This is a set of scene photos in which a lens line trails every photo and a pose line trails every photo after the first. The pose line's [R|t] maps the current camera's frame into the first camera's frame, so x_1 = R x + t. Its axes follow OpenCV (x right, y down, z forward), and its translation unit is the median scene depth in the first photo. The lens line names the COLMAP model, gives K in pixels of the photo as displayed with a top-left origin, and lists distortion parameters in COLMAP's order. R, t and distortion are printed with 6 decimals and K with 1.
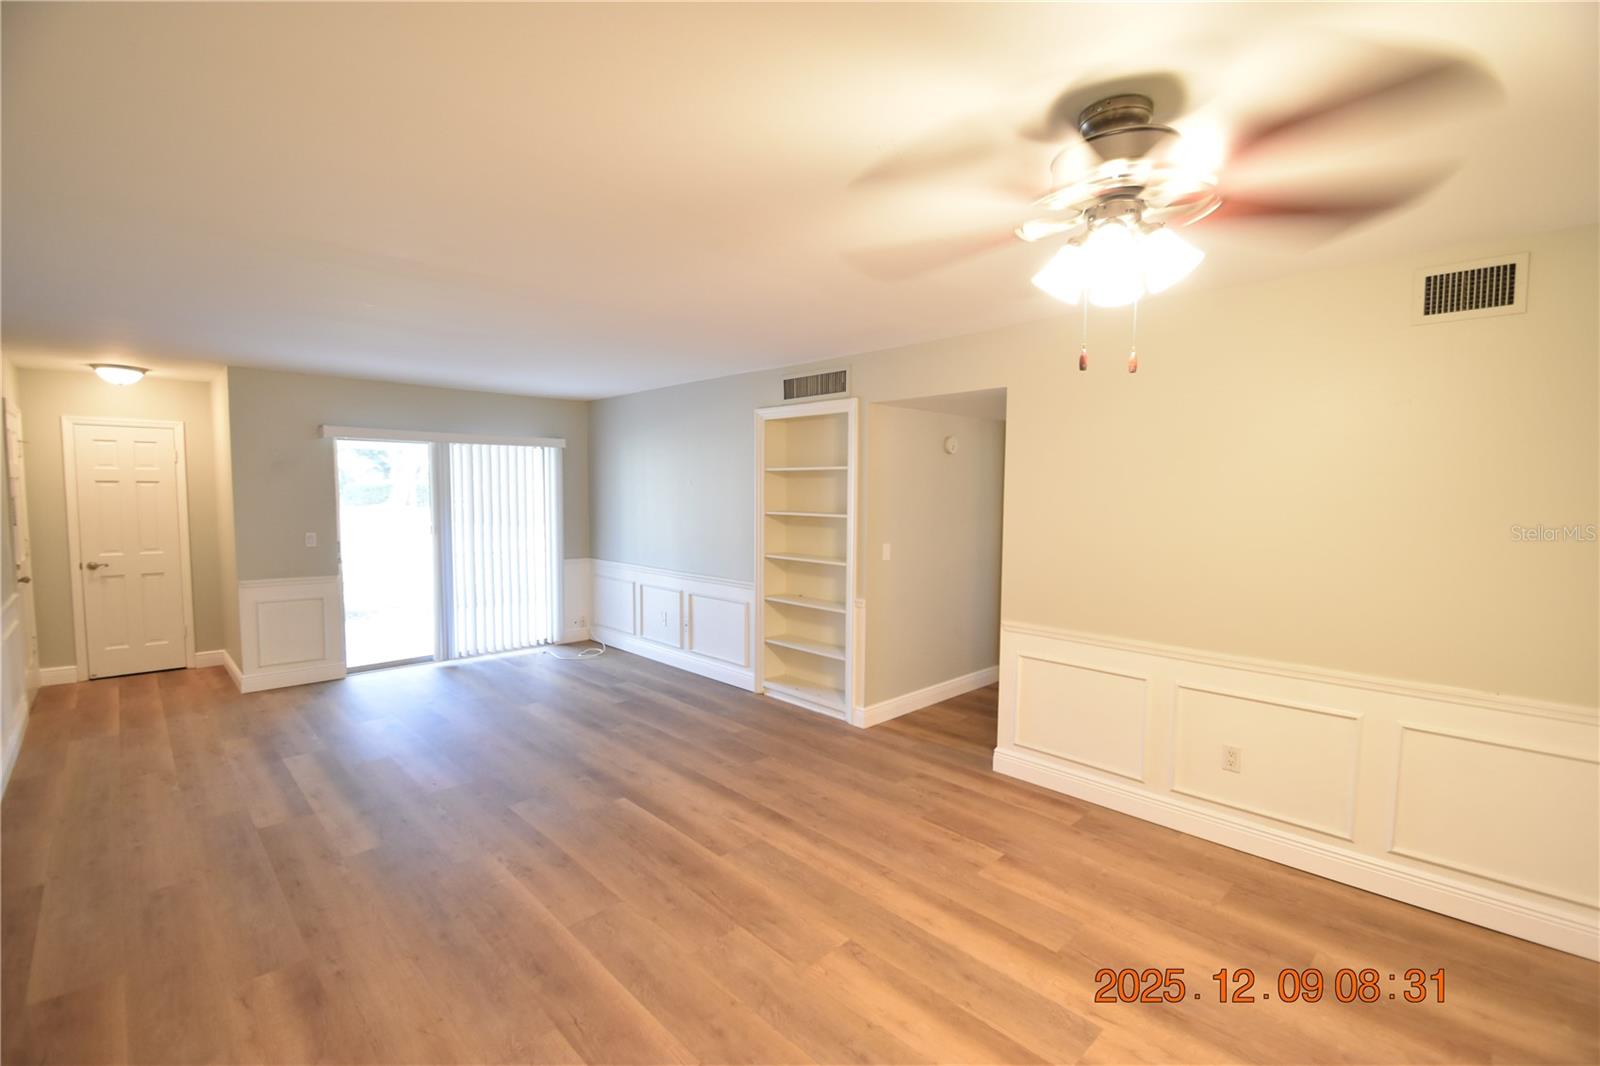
lens RADIAL K [[697.1, 0, 797.6], [0, 697.1, 540.2], [0, 0, 1]] dist [0.016976, -0.018684]
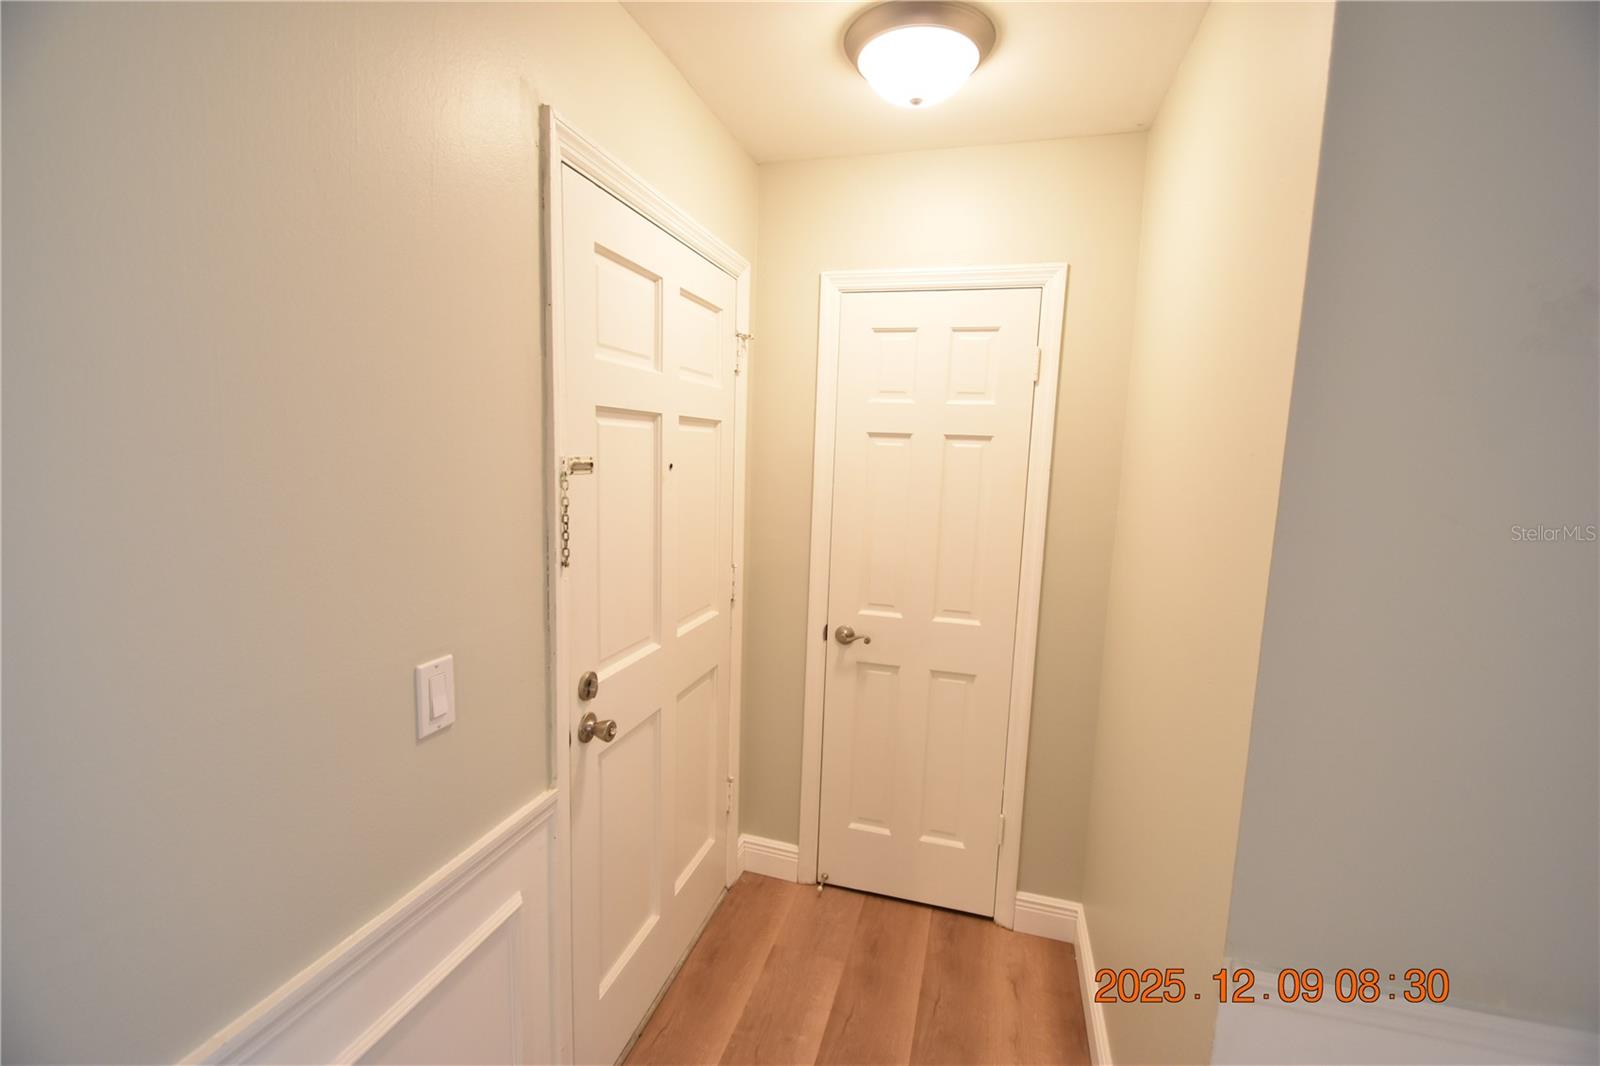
lens RADIAL K [[697.1, 0, 797.6], [0, 697.1, 540.2], [0, 0, 1]] dist [0.016976, -0.018684]
pose [[0.498326, 0.126091, -0.857772, -0.828137], [-0.090641, 0.991523, 0.093094, -0.070524], [0.862238, 0.031358, 0.505531, 0.935195]]
